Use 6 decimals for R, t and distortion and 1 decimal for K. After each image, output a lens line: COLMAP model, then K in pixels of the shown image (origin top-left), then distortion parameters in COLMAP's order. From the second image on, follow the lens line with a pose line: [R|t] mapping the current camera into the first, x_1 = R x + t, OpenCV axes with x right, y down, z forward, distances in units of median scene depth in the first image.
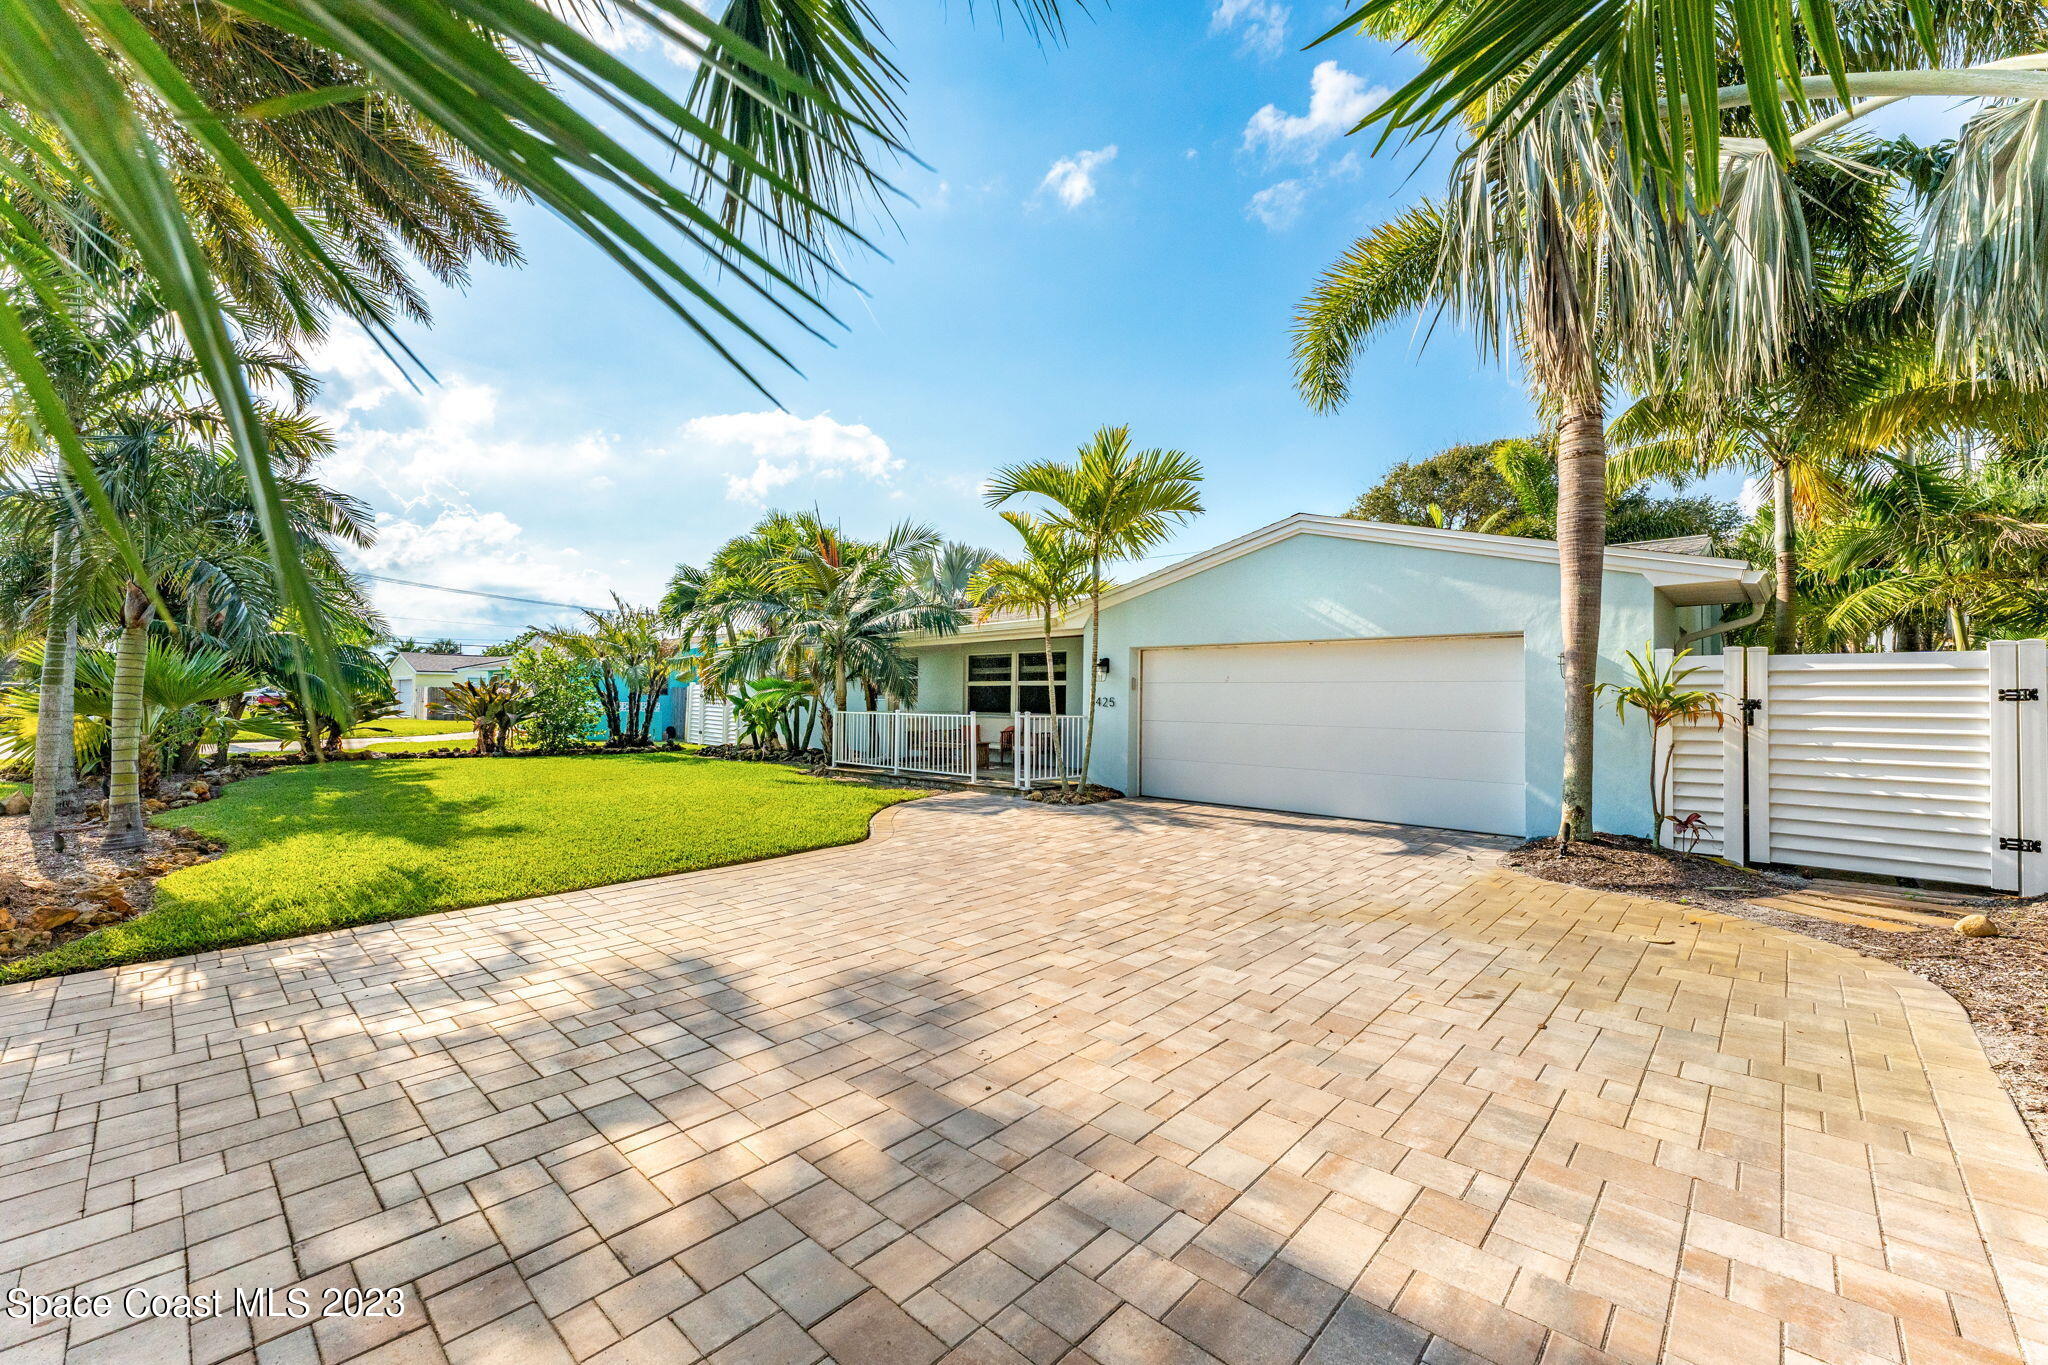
lens RADIAL K [[829.1, 0, 1020.9], [0, 829.1, 684.4], [0, 0, 1]] dist [0.000864, 0.000434]
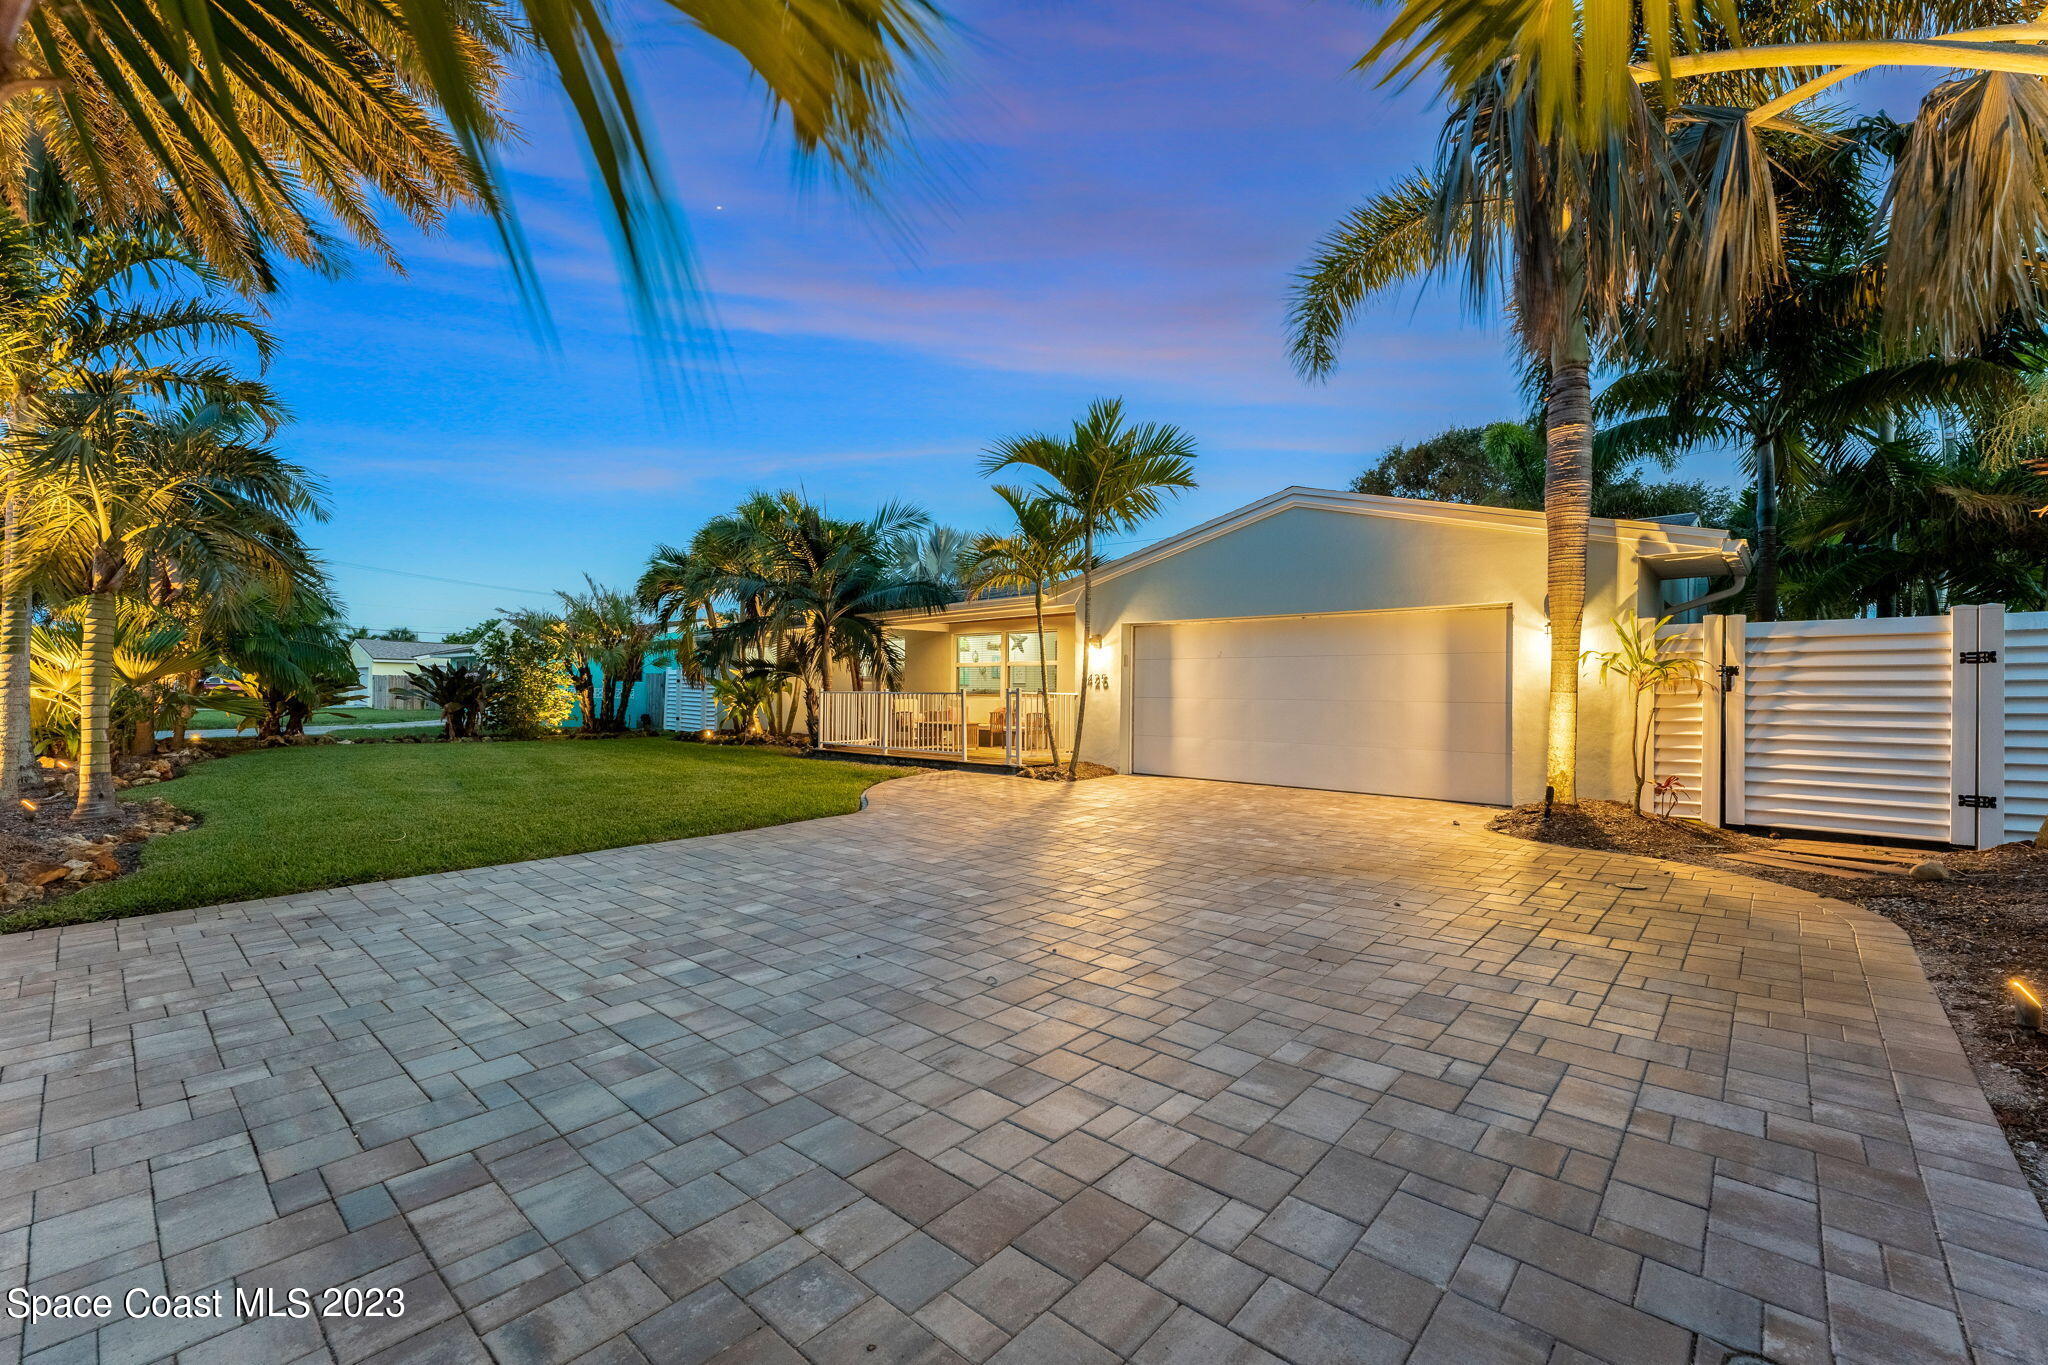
lens RADIAL K [[855.1, 0, 1031.4], [0, 855.1, 690.2], [0, 0, 1]] dist [0.001065, 0.000137]
pose [[0.999598, -0.001502, 0.028313, -0.010553], [0.001002, 0.999843, 0.017670, 0.028138], [-0.028335, -0.017634, 0.999443, -0.030923]]
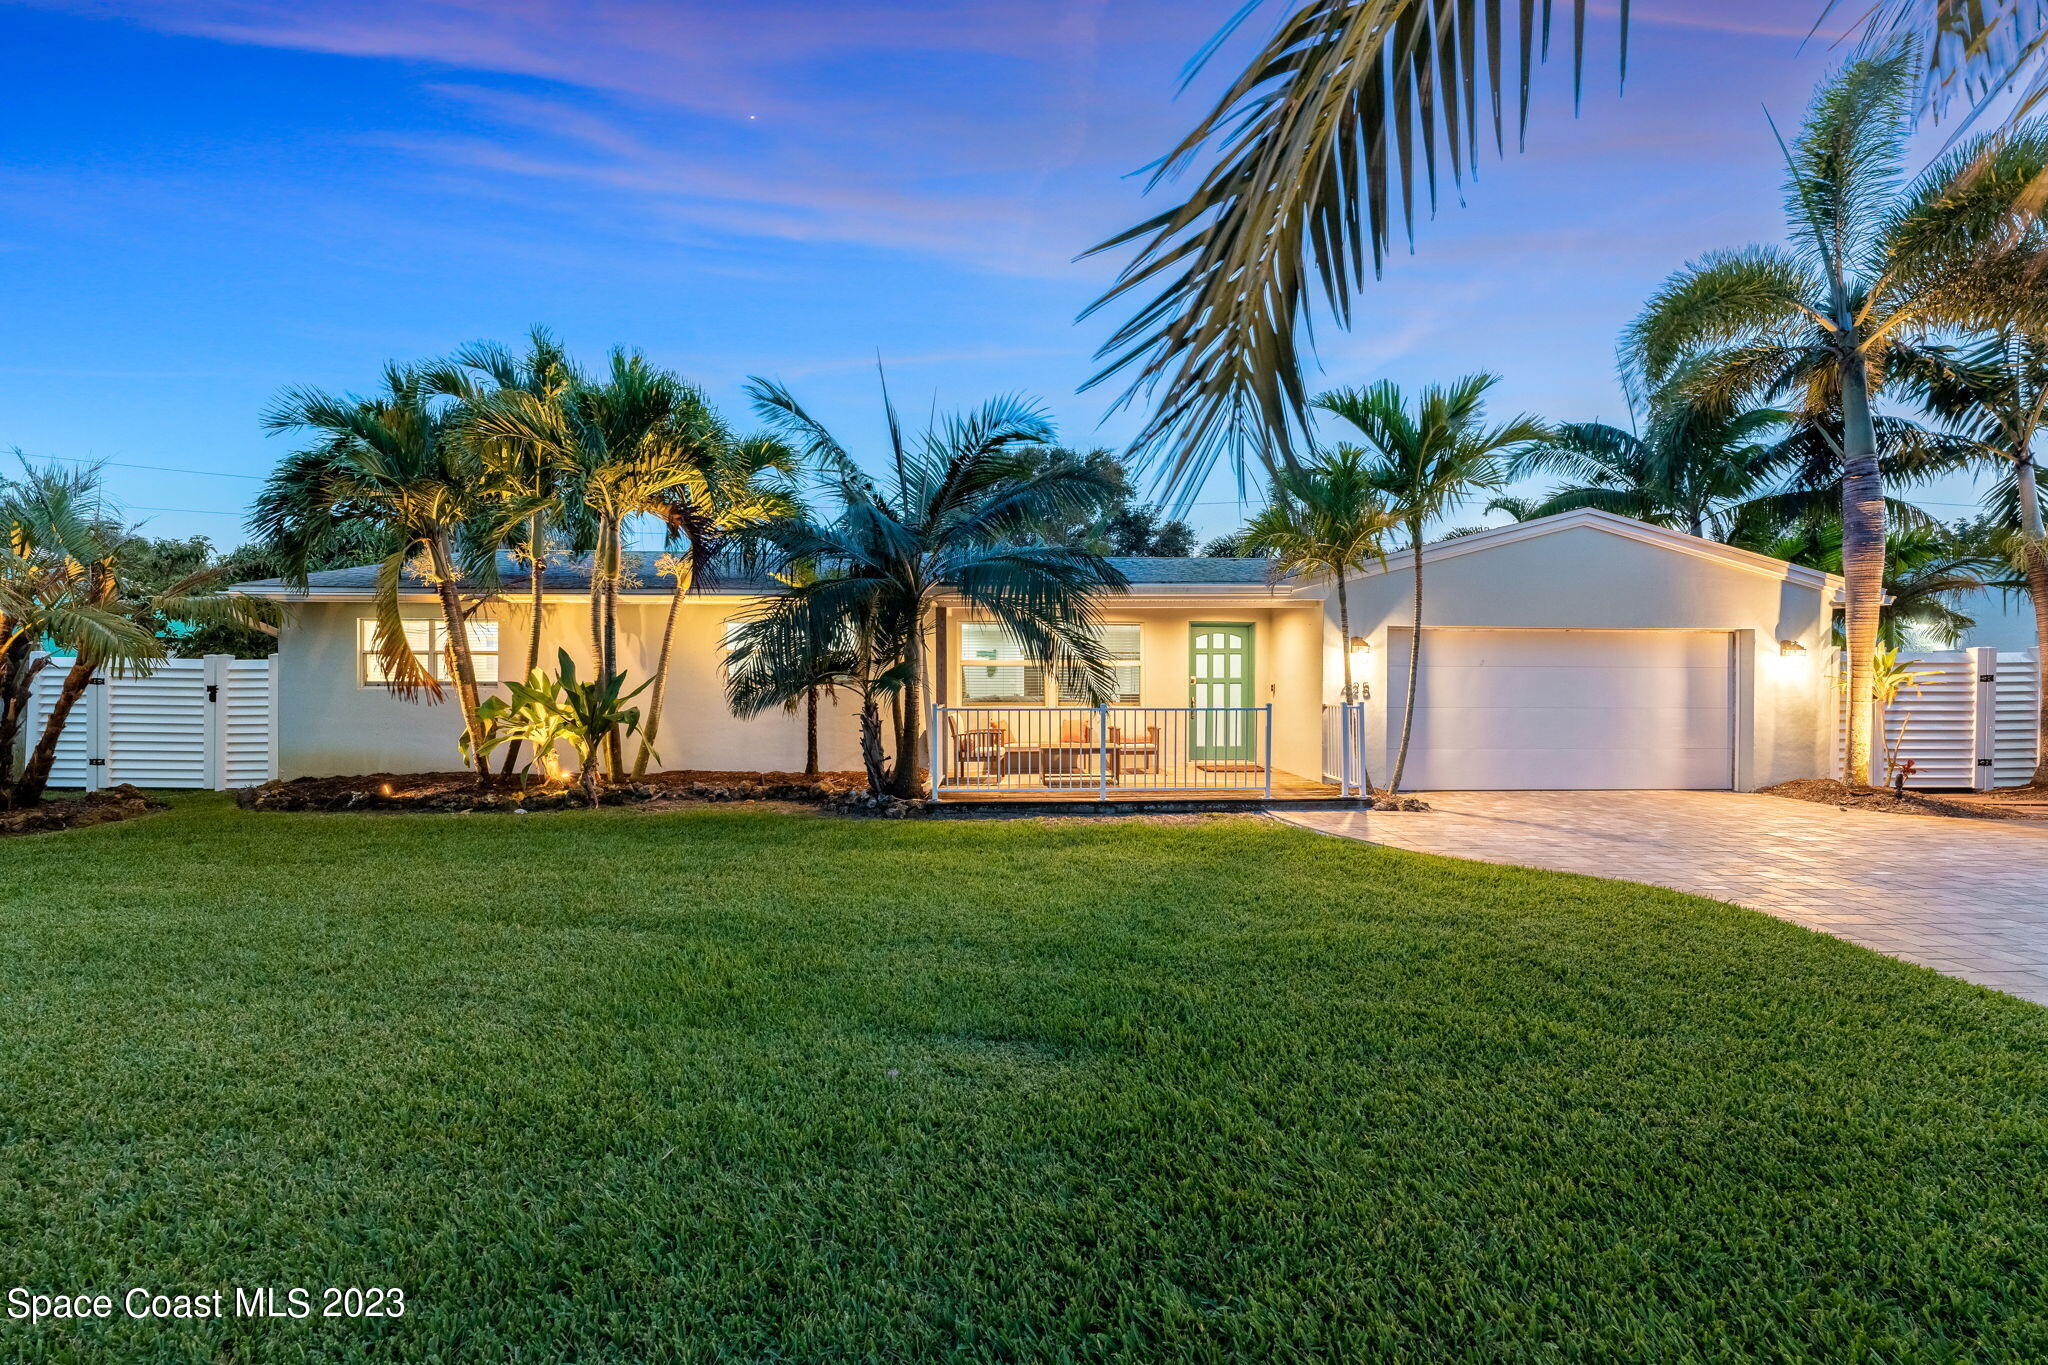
lens RADIAL K [[829.1, 0, 1020.9], [0, 829.1, 684.4], [0, 0, 1]] dist [0.000864, 0.000434]
pose [[0.674029, -0.007541, 0.738666, -1.266160], [-0.008685, 0.999798, 0.018132, 0.009456], [-0.738654, -0.018637, 0.673827, 1.117472]]
